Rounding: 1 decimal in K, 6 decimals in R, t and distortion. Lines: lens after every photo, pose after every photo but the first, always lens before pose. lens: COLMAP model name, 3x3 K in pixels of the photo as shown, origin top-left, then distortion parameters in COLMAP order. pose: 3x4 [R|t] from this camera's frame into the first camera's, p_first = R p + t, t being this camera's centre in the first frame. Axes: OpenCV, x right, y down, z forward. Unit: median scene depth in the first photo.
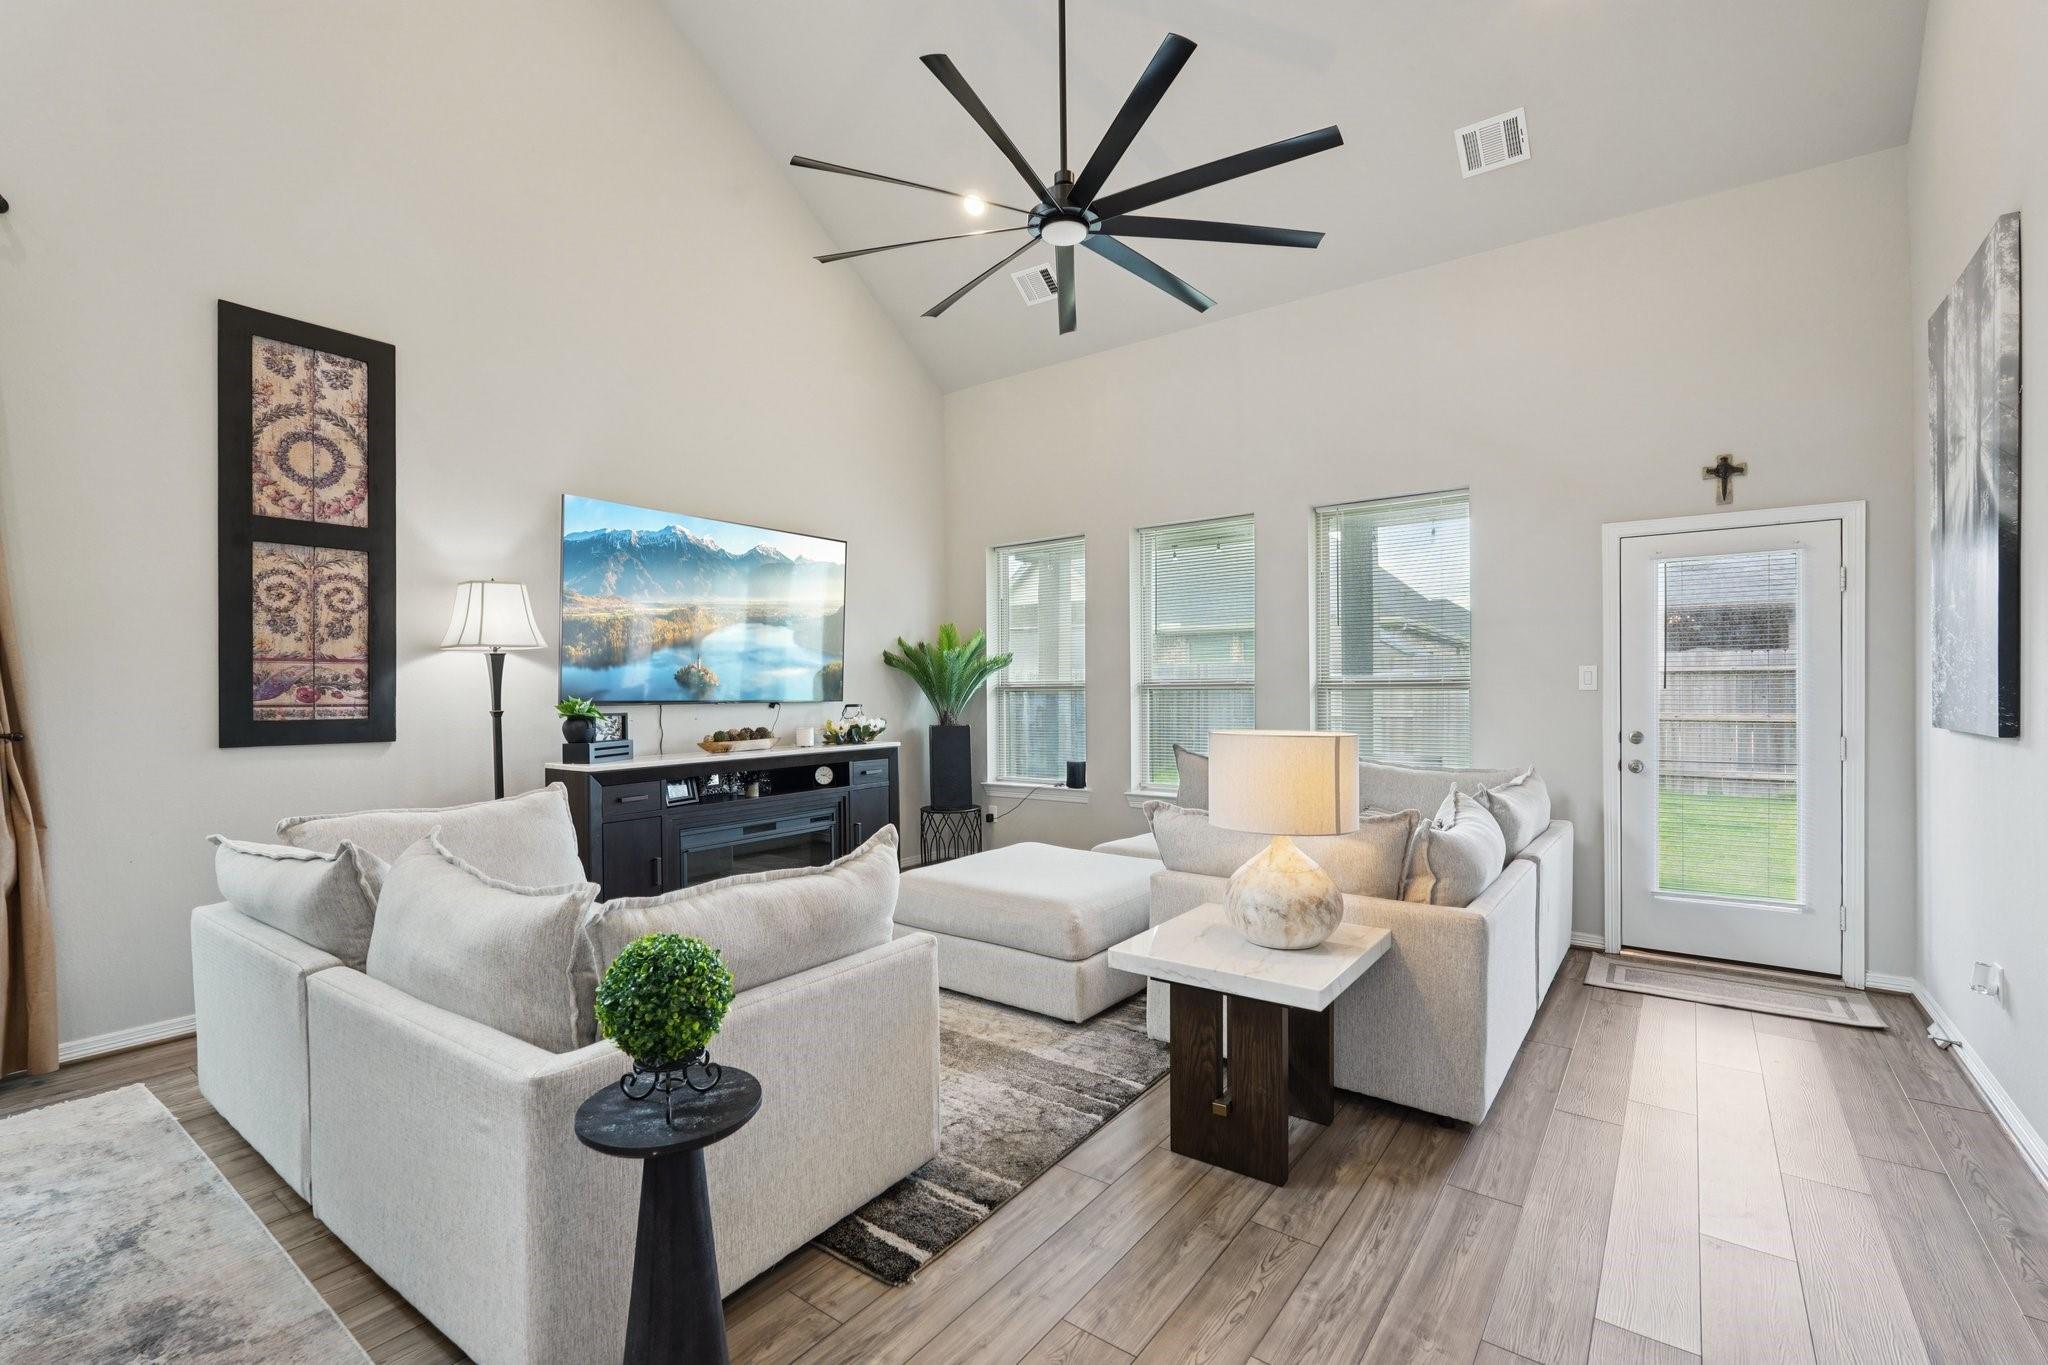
lens RADIAL K [[901.0, 0, 1019.2], [0, 901.0, 693.5], [0, 0, 1]] dist [-0.018721, 0.008096]
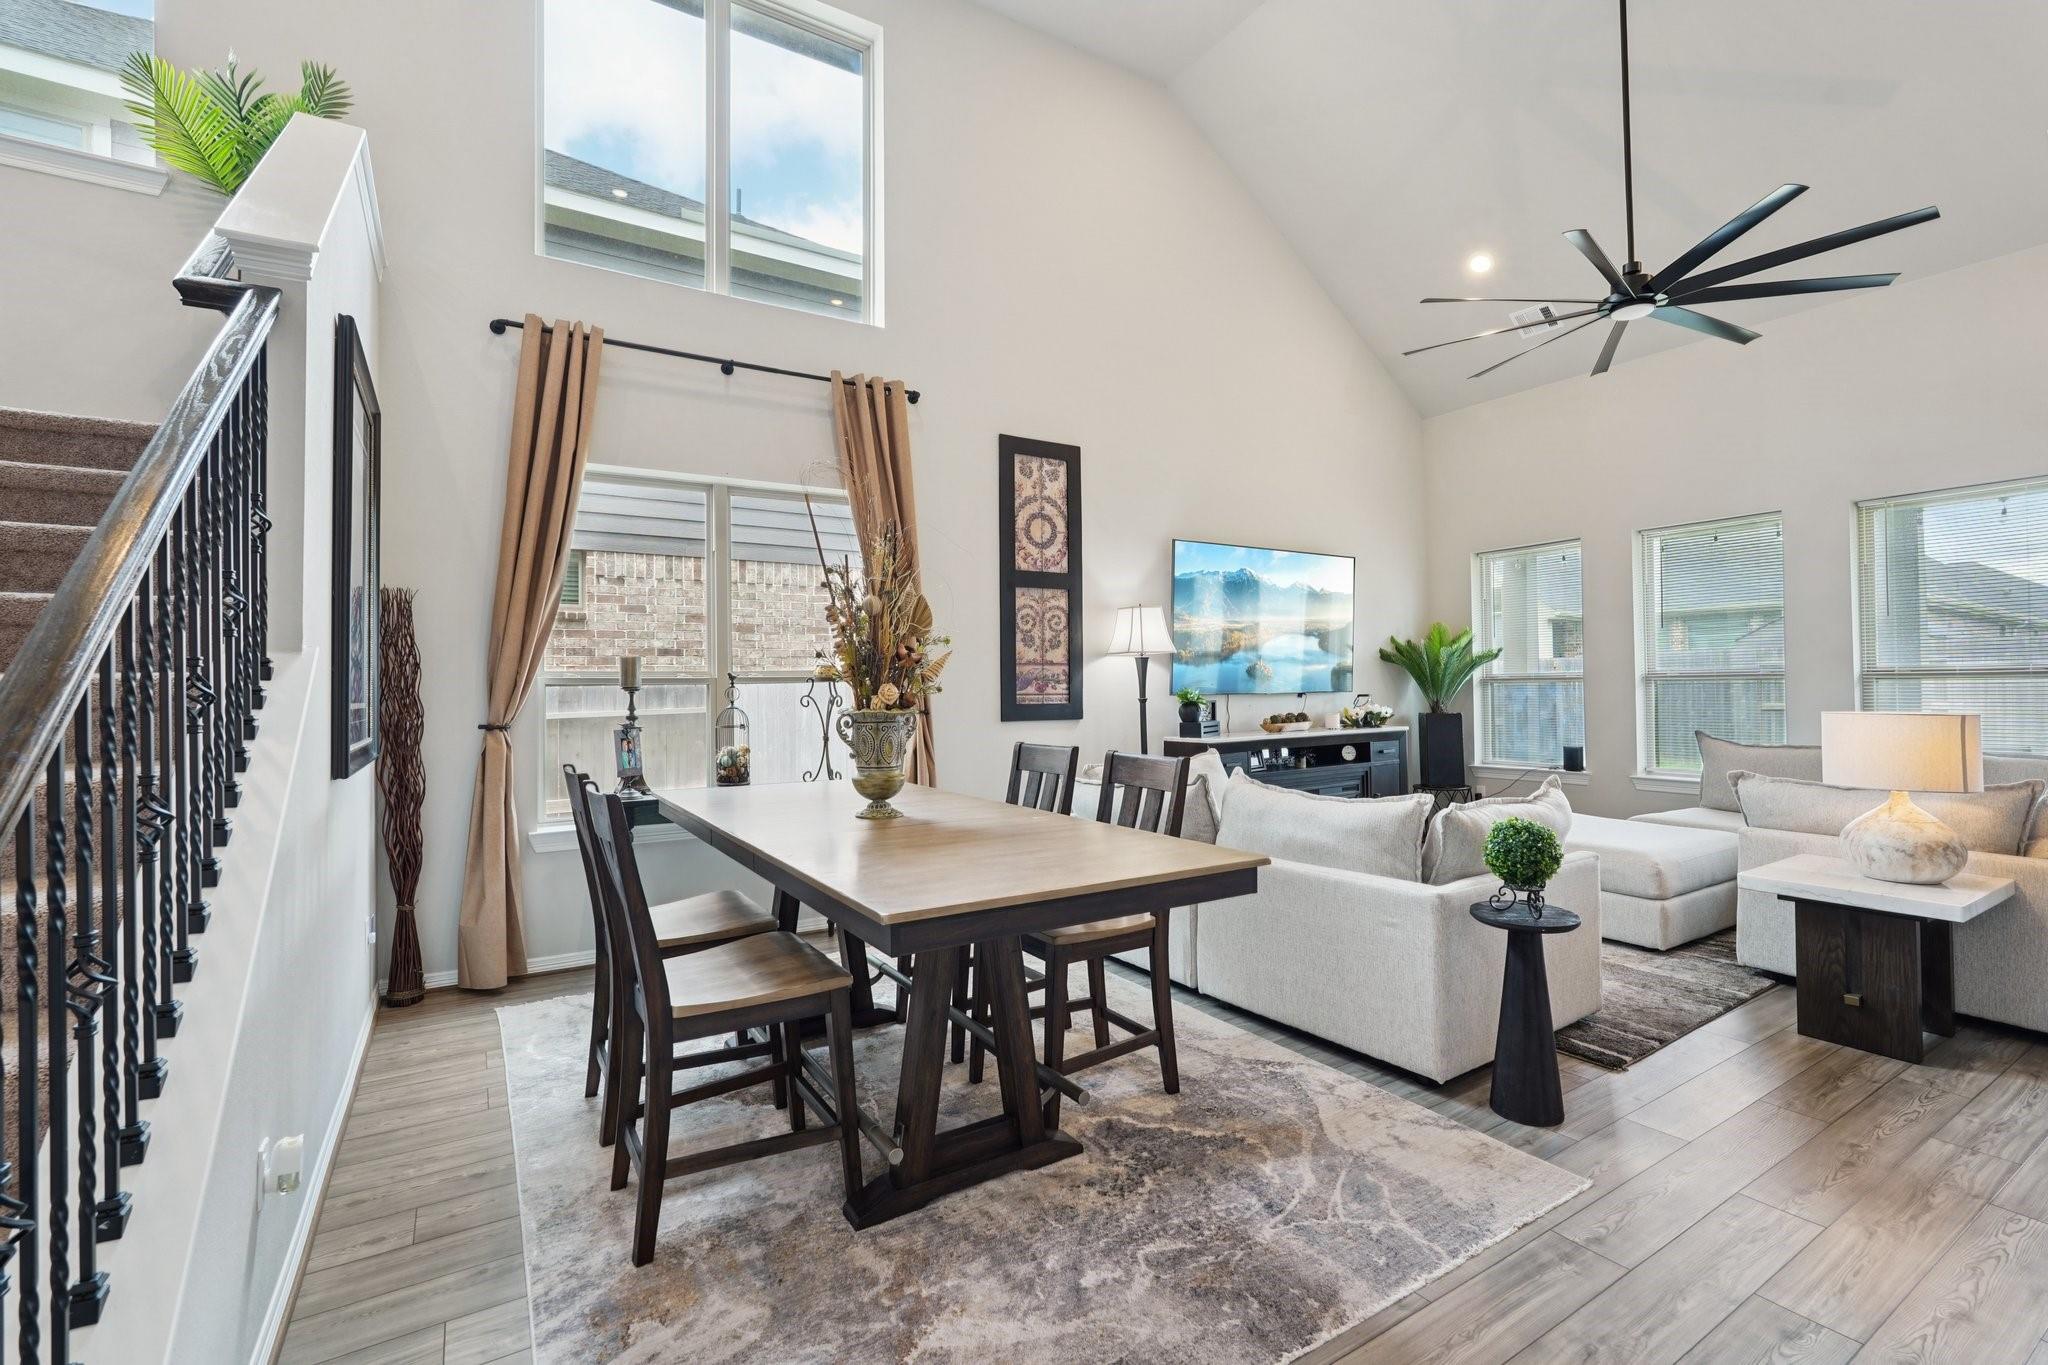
lens RADIAL K [[901.0, 0, 1023.1], [0, 901.0, 673.9], [0, 0, 1]] dist [-0.018721, 0.008096]
pose [[0.932046, -0.009374, -0.362219, -0.265139], [0.004085, 0.999874, -0.015363, 0.002226], [0.362317, 0.012839, 0.931967, -0.405617]]
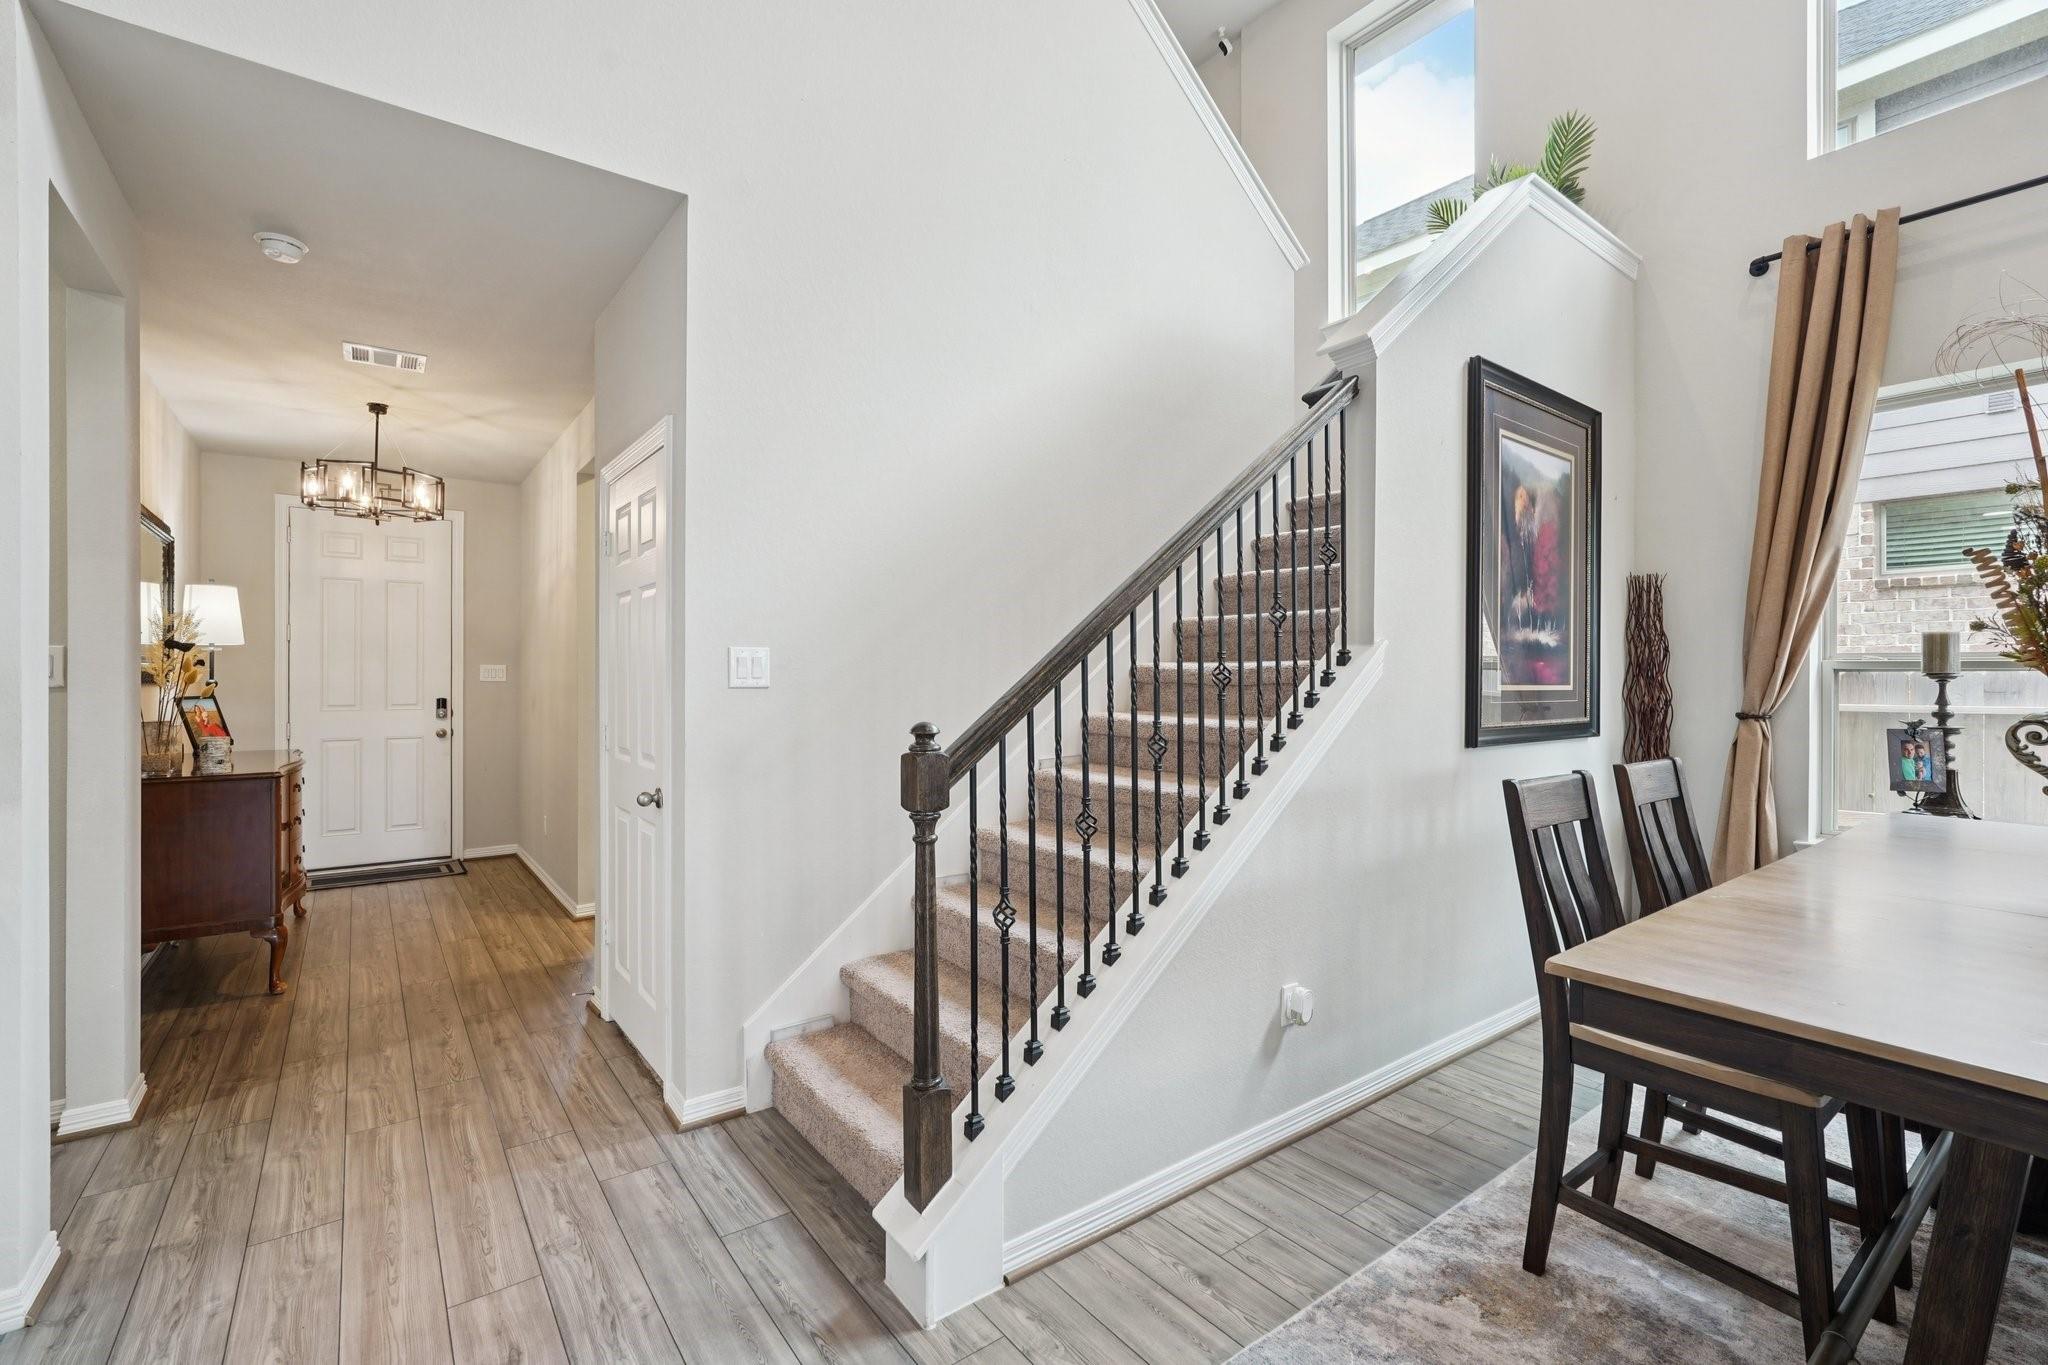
lens RADIAL K [[901.0, 0, 1022.7], [0, 901.0, 673.6], [0, 0, 1]] dist [-0.018721, 0.008096]
pose [[-0.280261, 0.002623, -0.959920, -0.101401], [-0.004323, 0.999983, 0.003994, 0.000396], [0.959914, 0.005269, -0.280244, -0.130278]]
